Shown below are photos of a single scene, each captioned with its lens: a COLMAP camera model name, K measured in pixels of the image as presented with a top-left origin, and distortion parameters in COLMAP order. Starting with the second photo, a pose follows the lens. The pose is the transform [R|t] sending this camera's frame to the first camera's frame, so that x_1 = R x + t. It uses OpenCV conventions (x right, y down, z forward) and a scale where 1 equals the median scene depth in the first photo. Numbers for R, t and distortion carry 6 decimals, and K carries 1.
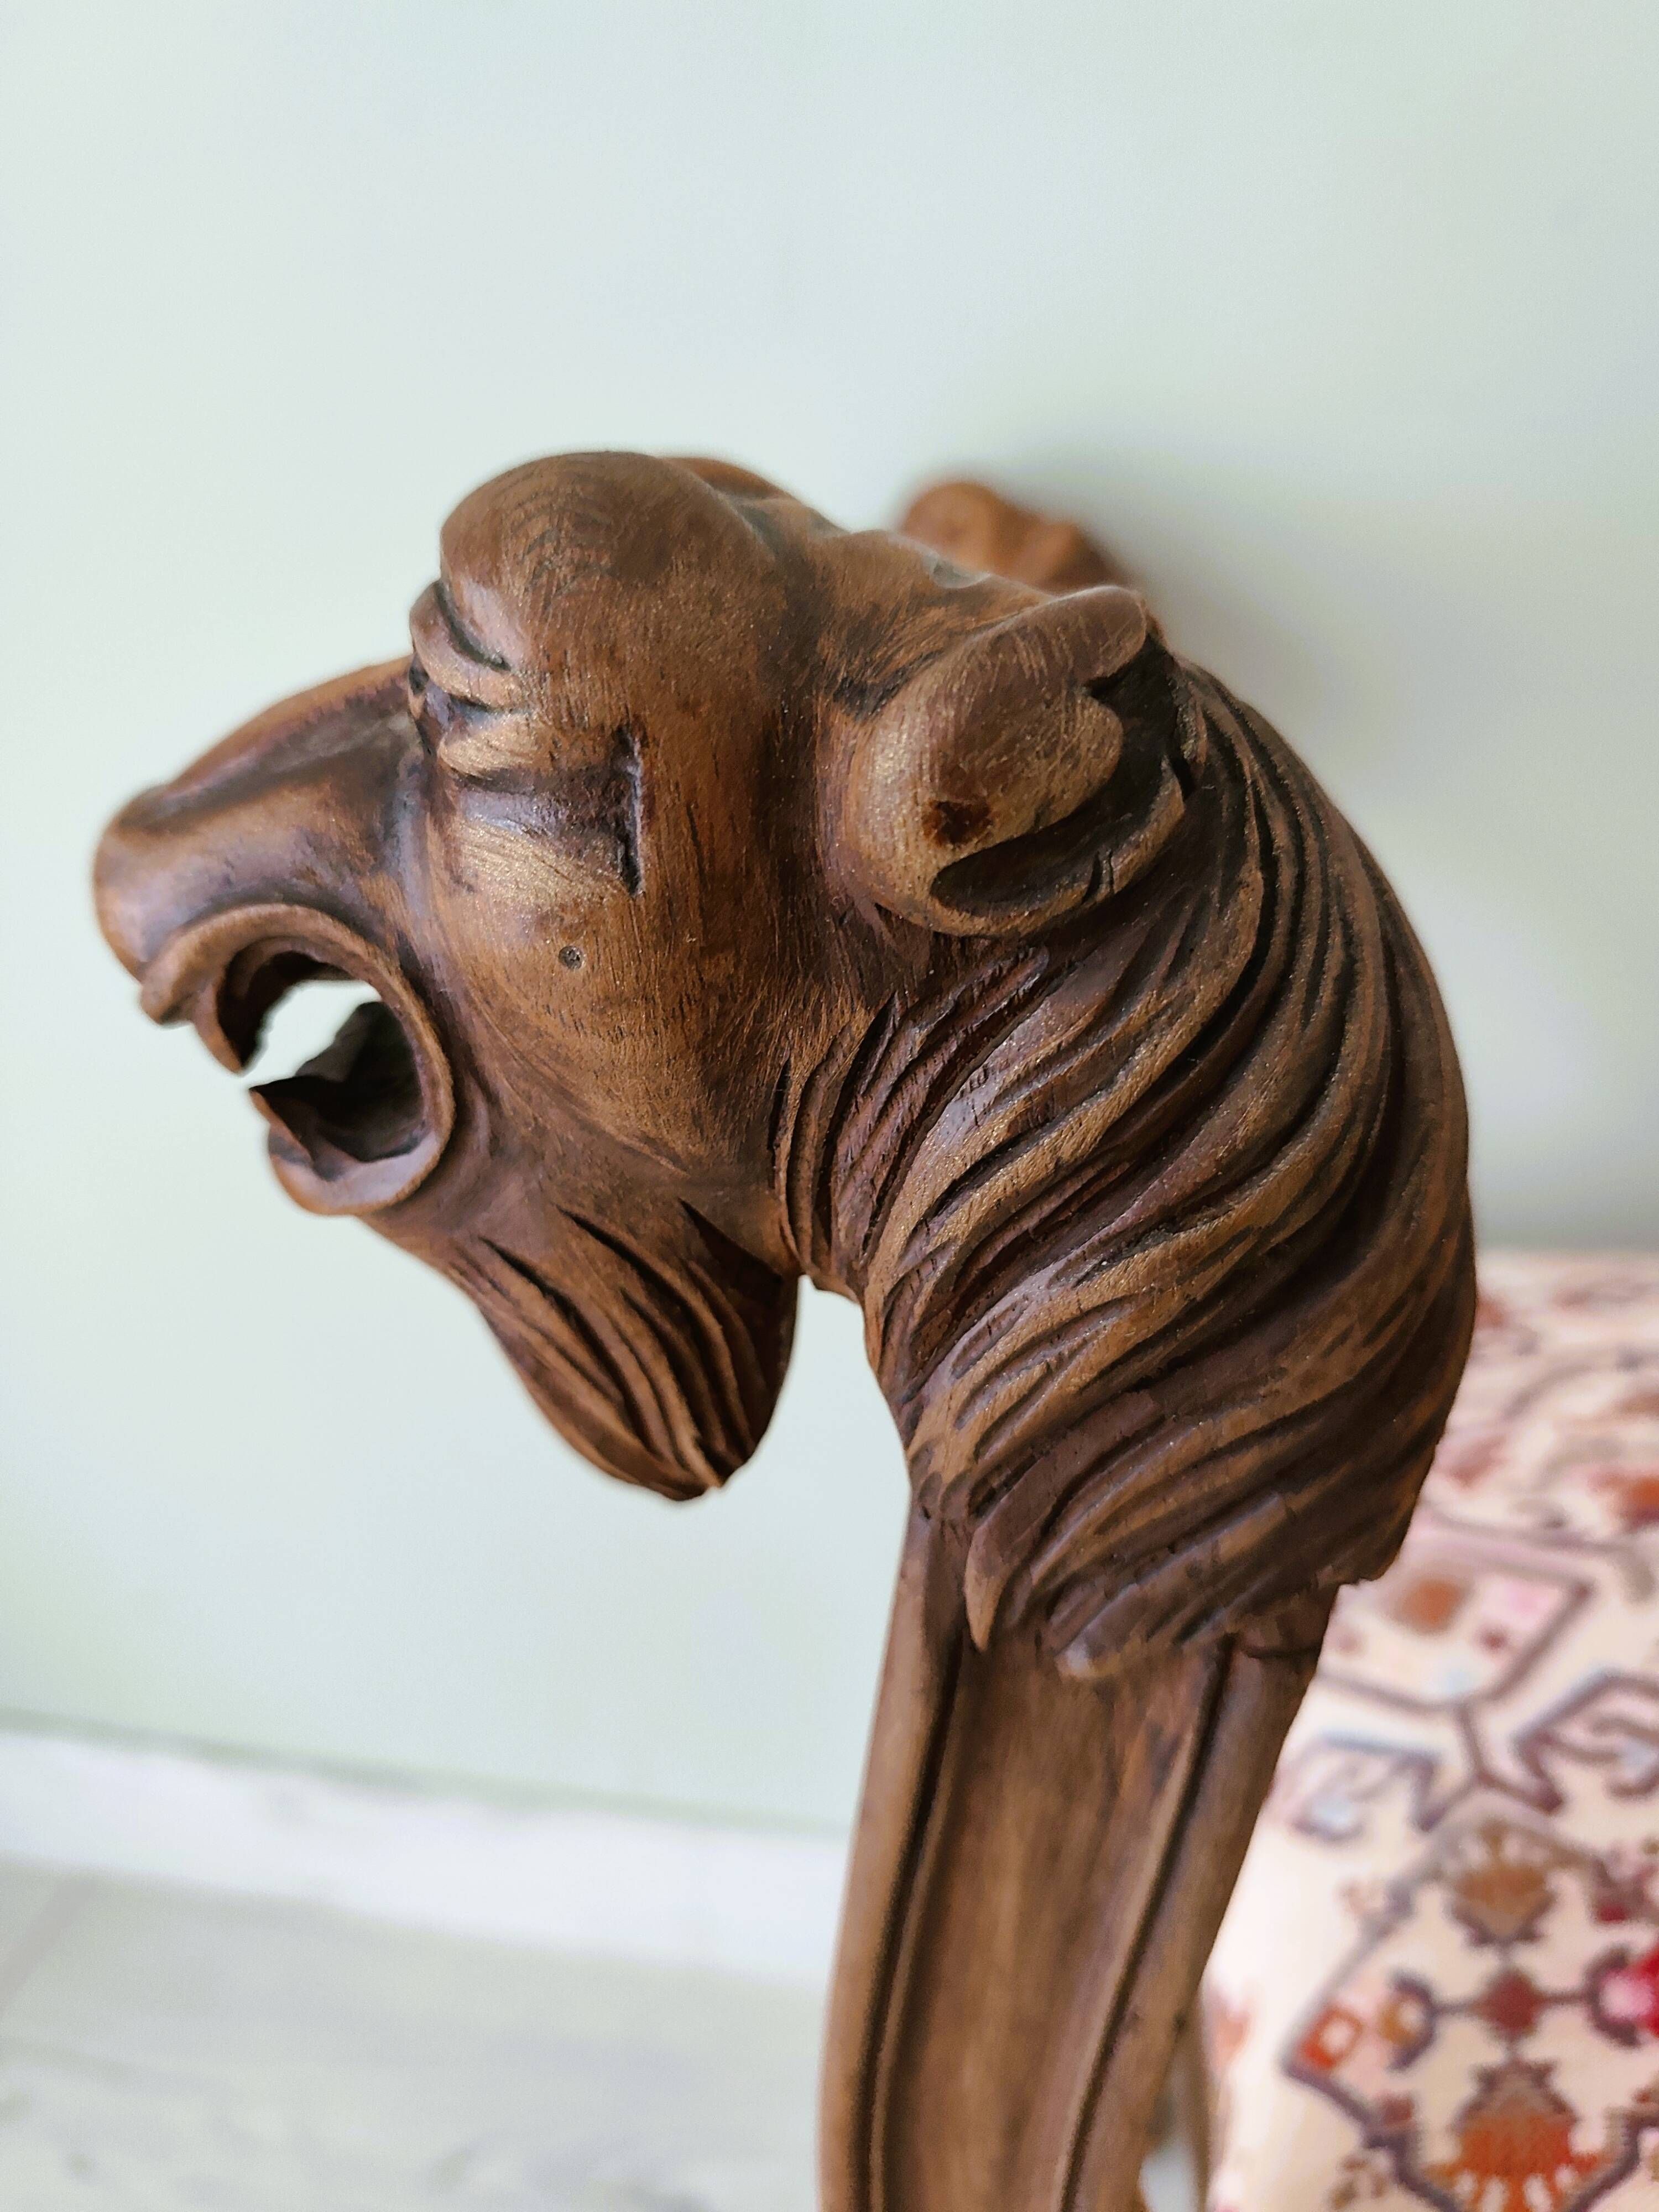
lens RADIAL K [[1631.9, 0, 720.6], [0, 1631.9, 1105.8], [0, 0, 1]] dist [0.012604, -0.081347]
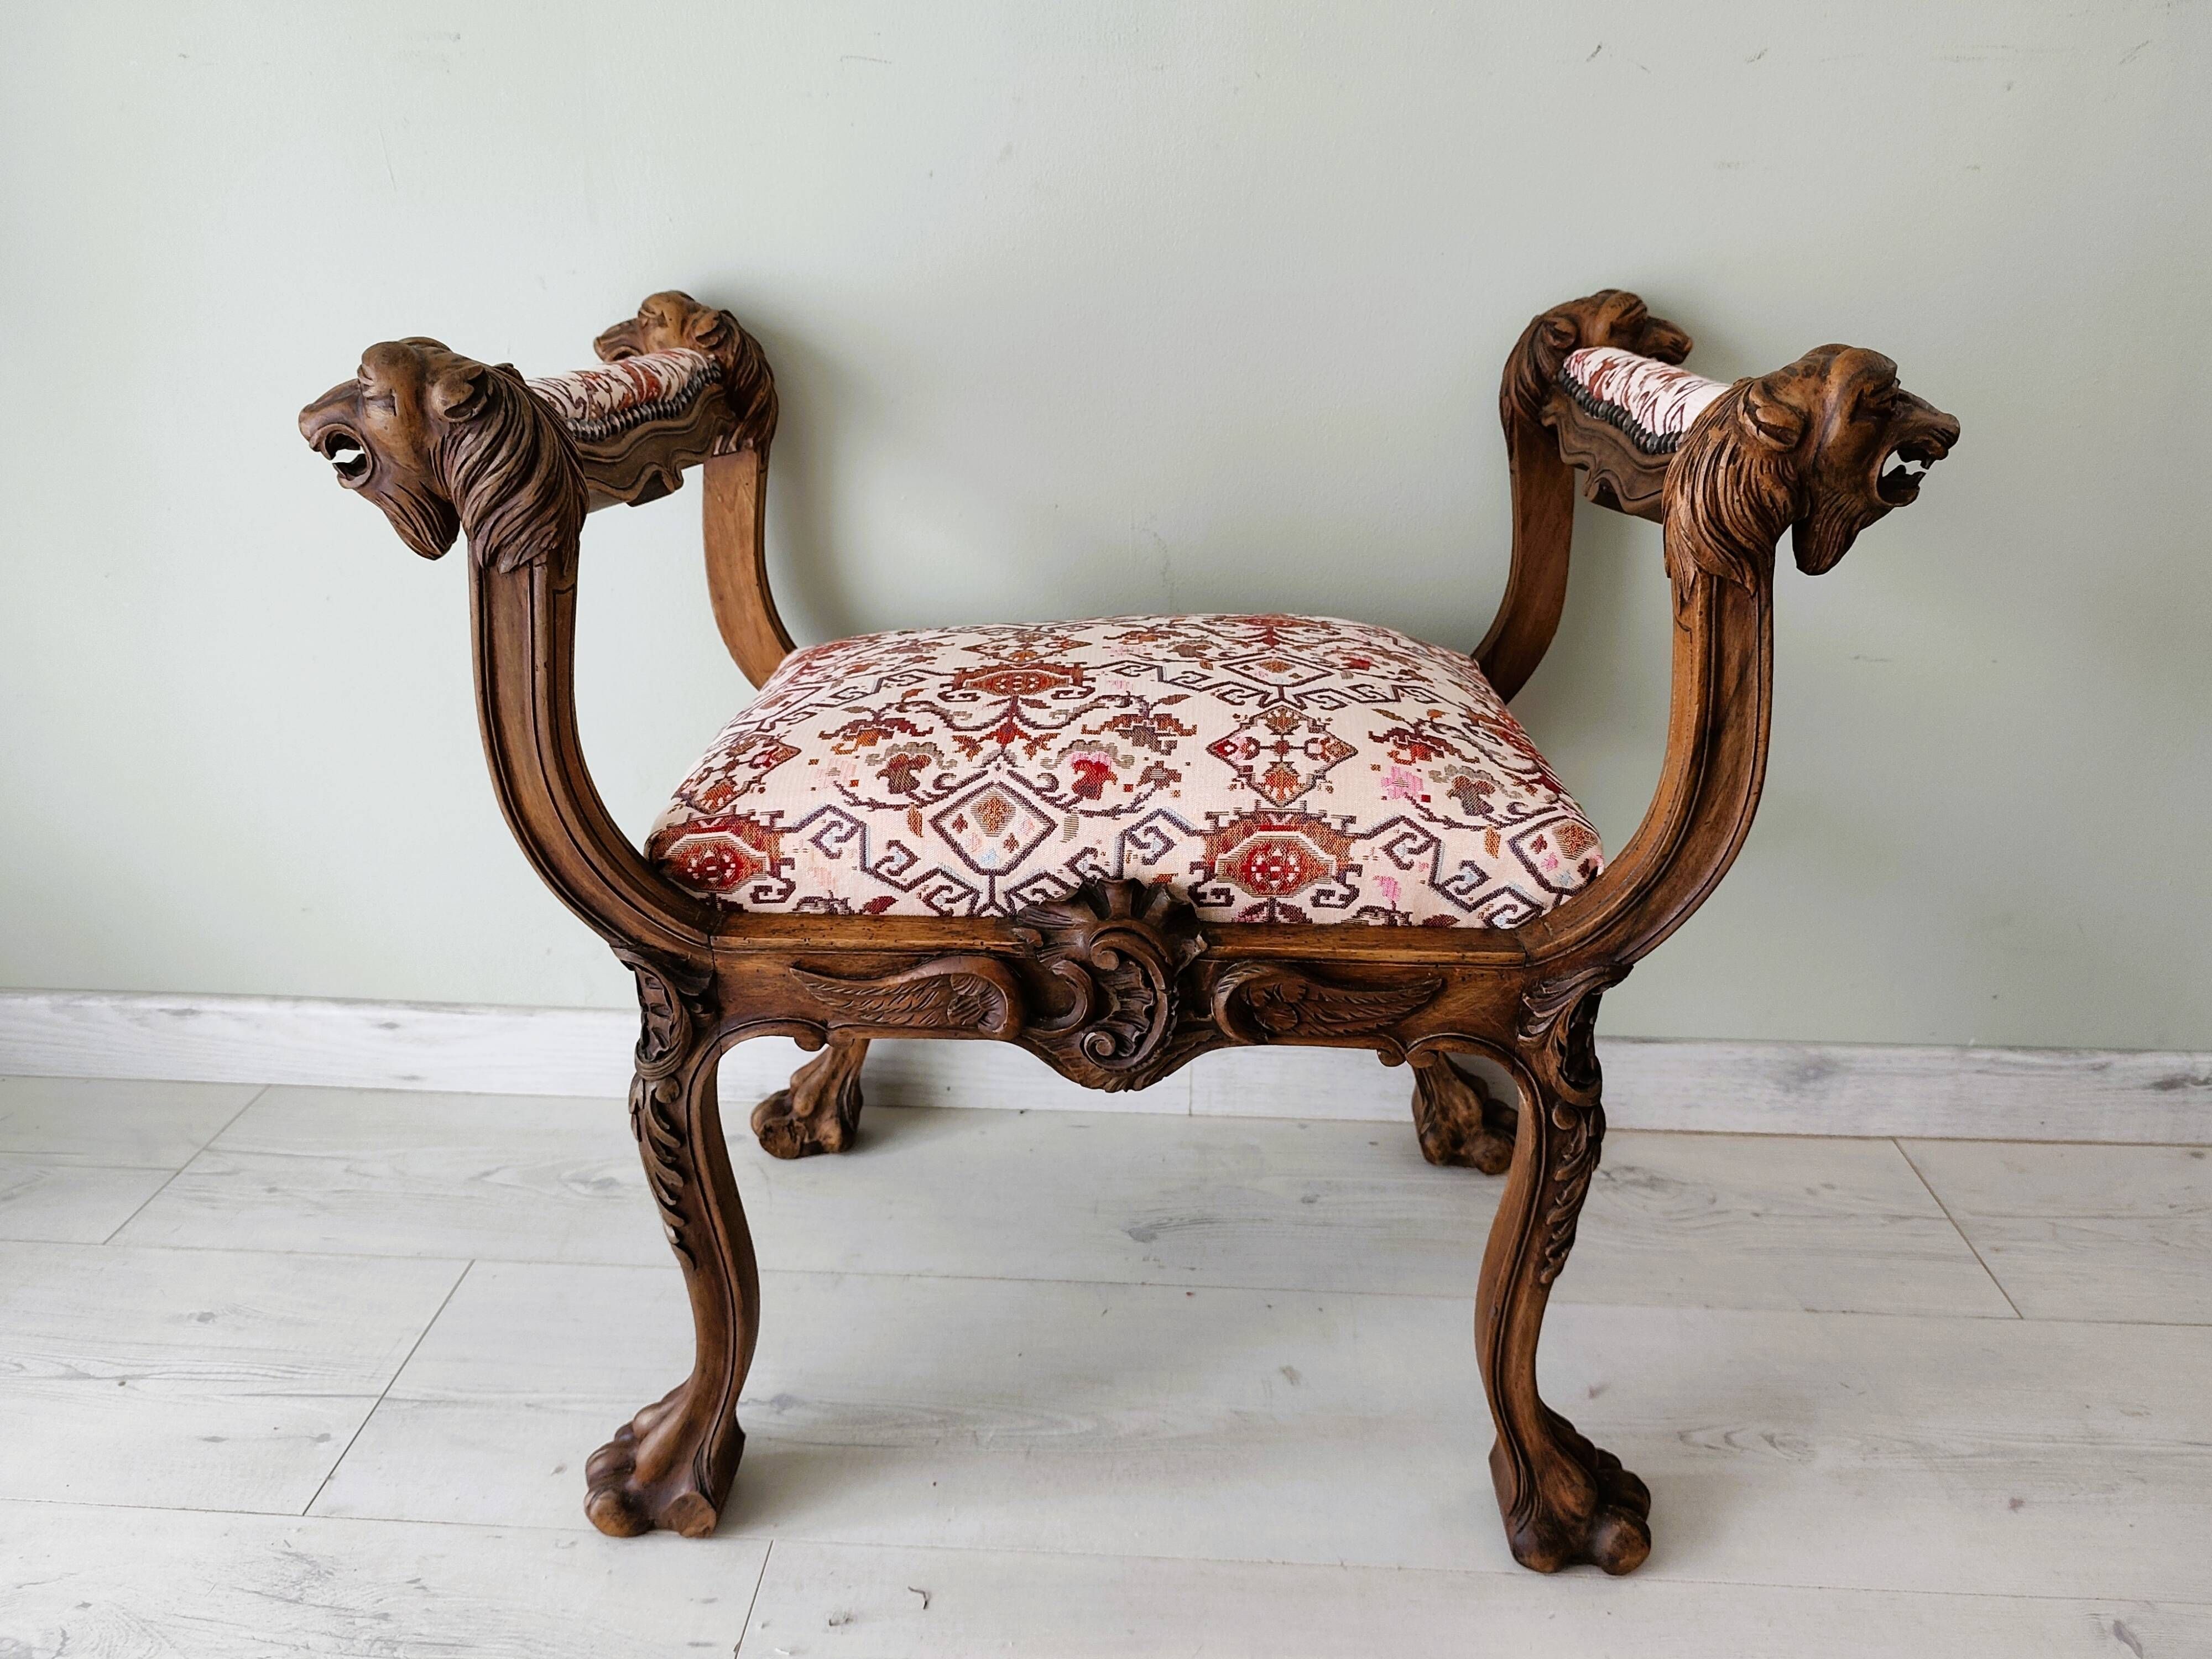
lens RADIAL K [[1616.2, 0, 1111.0], [0, 1616.2, 779.5], [0, 0, 1]] dist [0.005435, -0.064144]
pose [[0.991051, -0.035625, 0.128645, 1.472098], [0.037327, 0.999244, -0.010842, 1.152264], [-0.128161, 0.015547, 0.991631, -4.379061]]
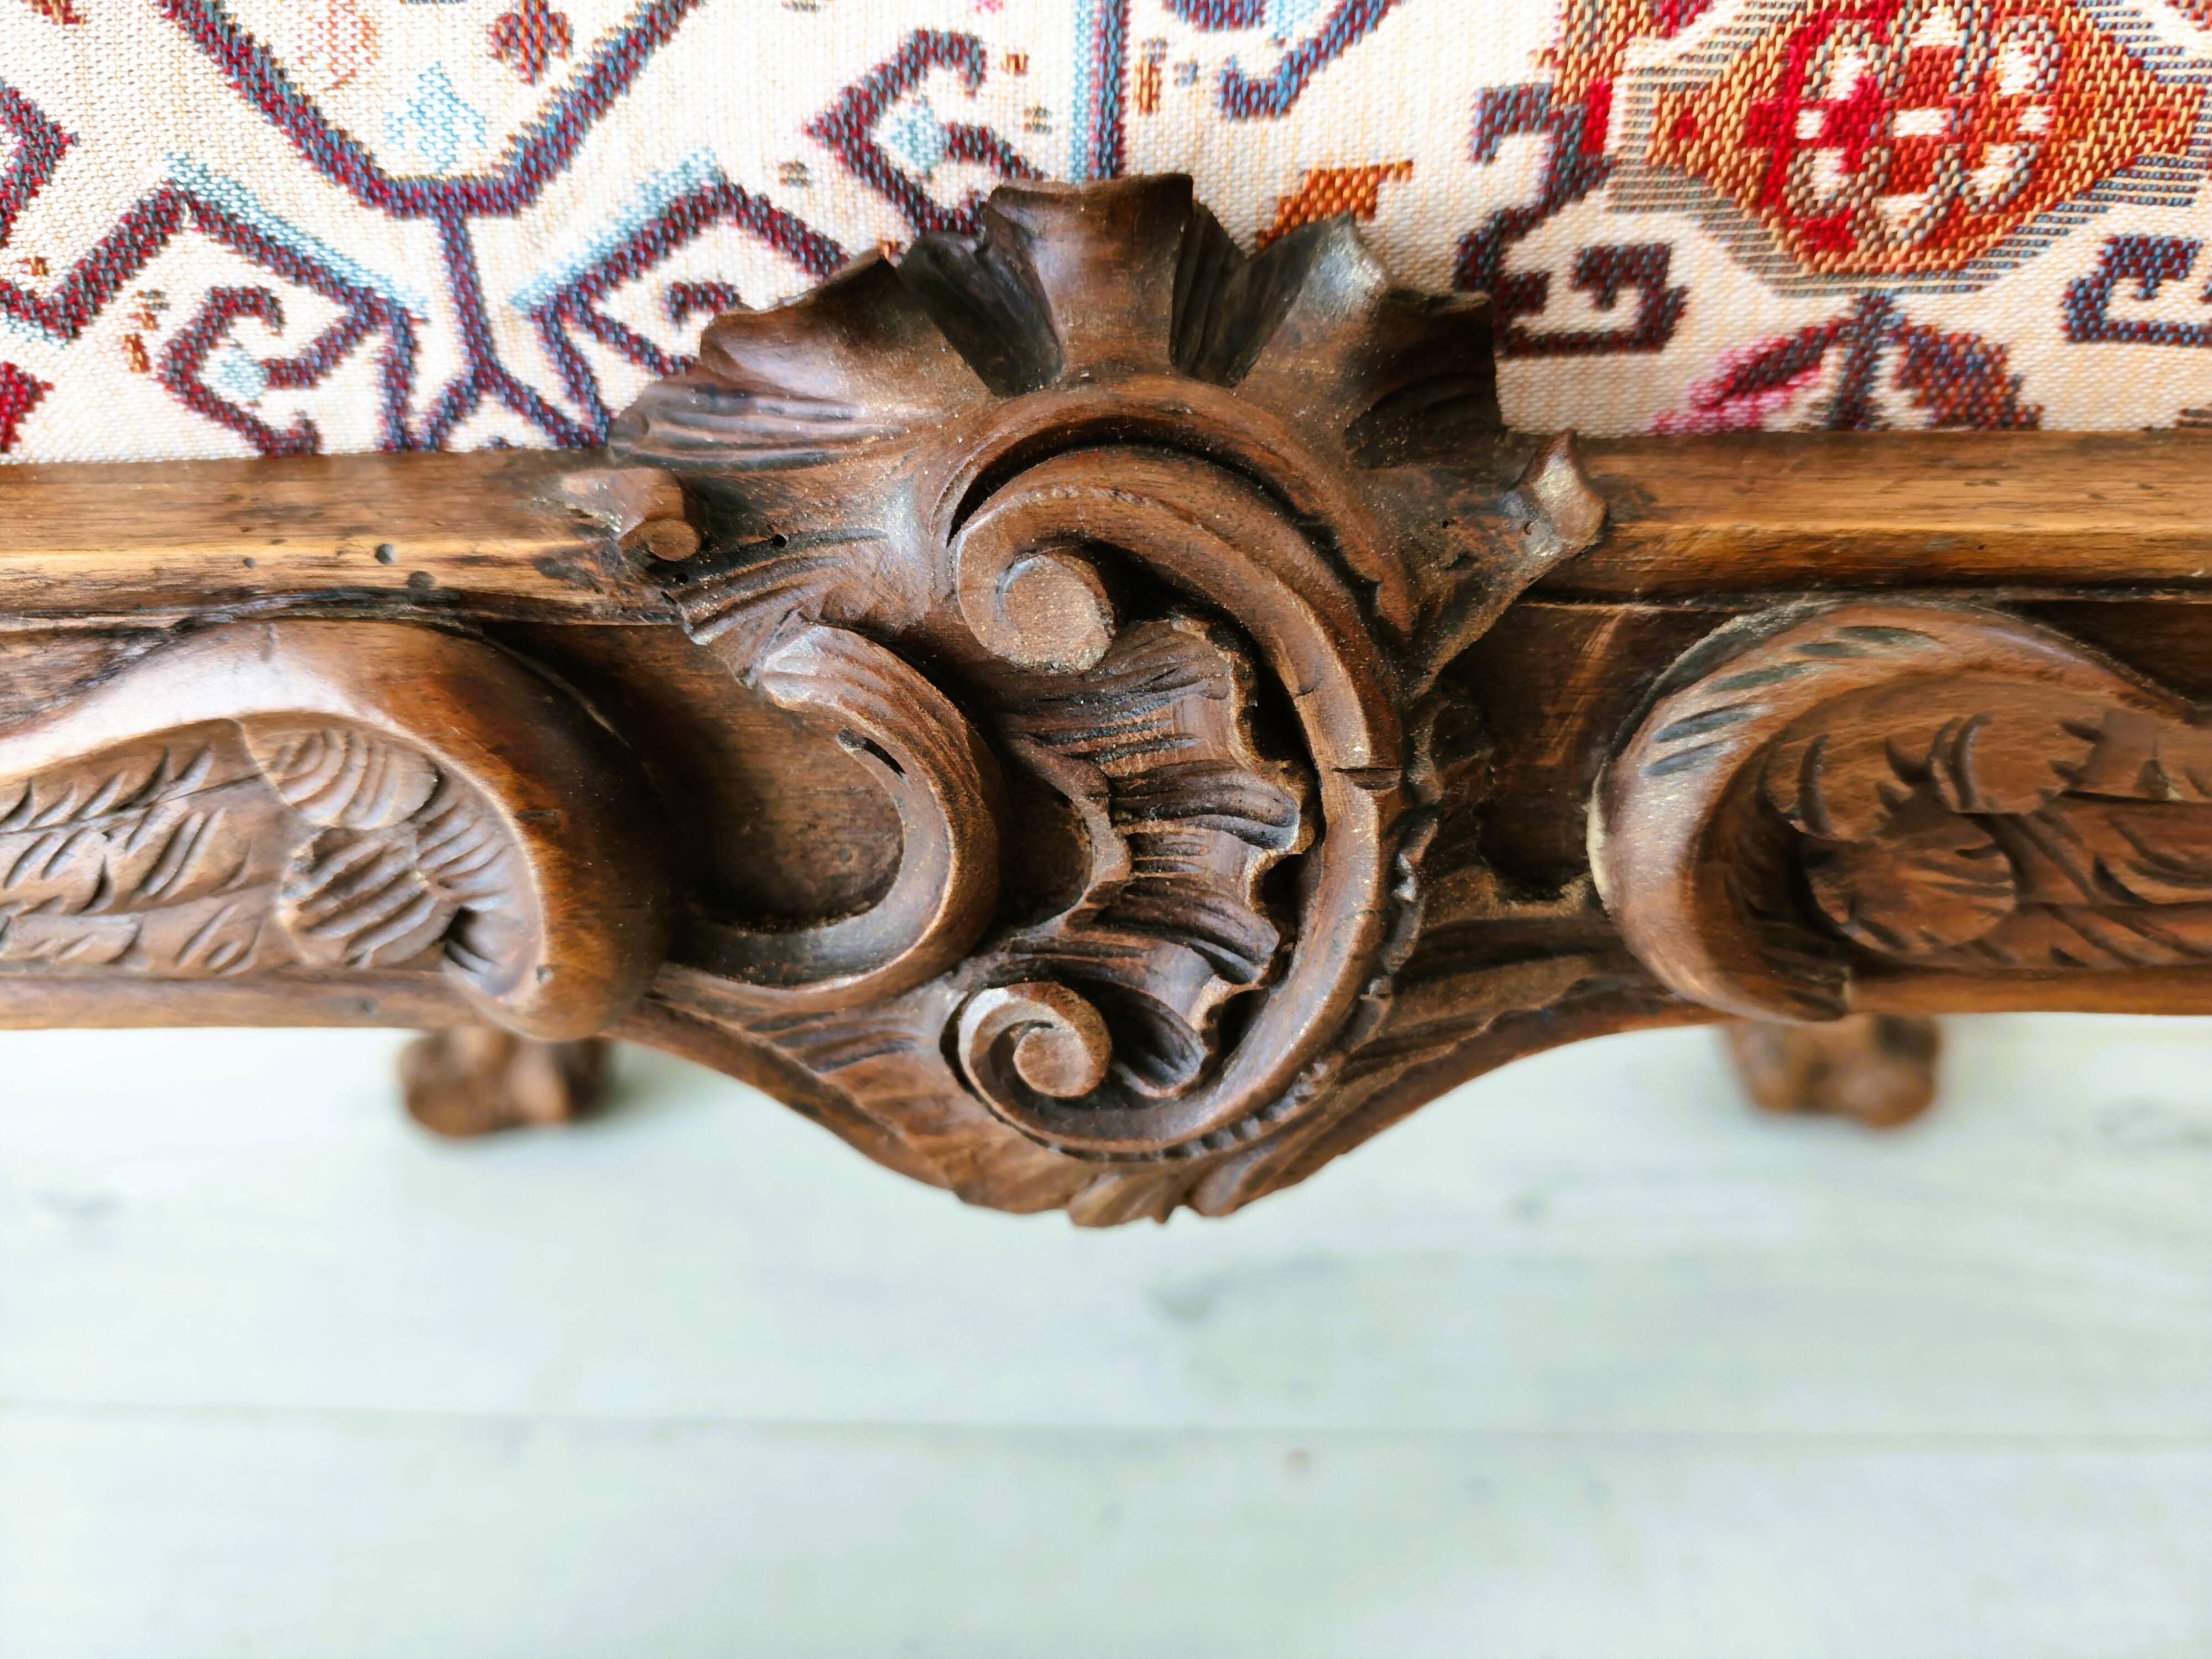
lens RADIAL K [[1631.9, 0, 1106.8], [0, 1631.9, 817.1], [0, 0, 1]] dist [0.012604, -0.081347]
pose [[0.989042, -0.083502, 0.121755, 2.059146], [0.066851, 0.988594, 0.134952, 1.707473], [-0.131635, -0.125334, 0.983343, 0.171585]]
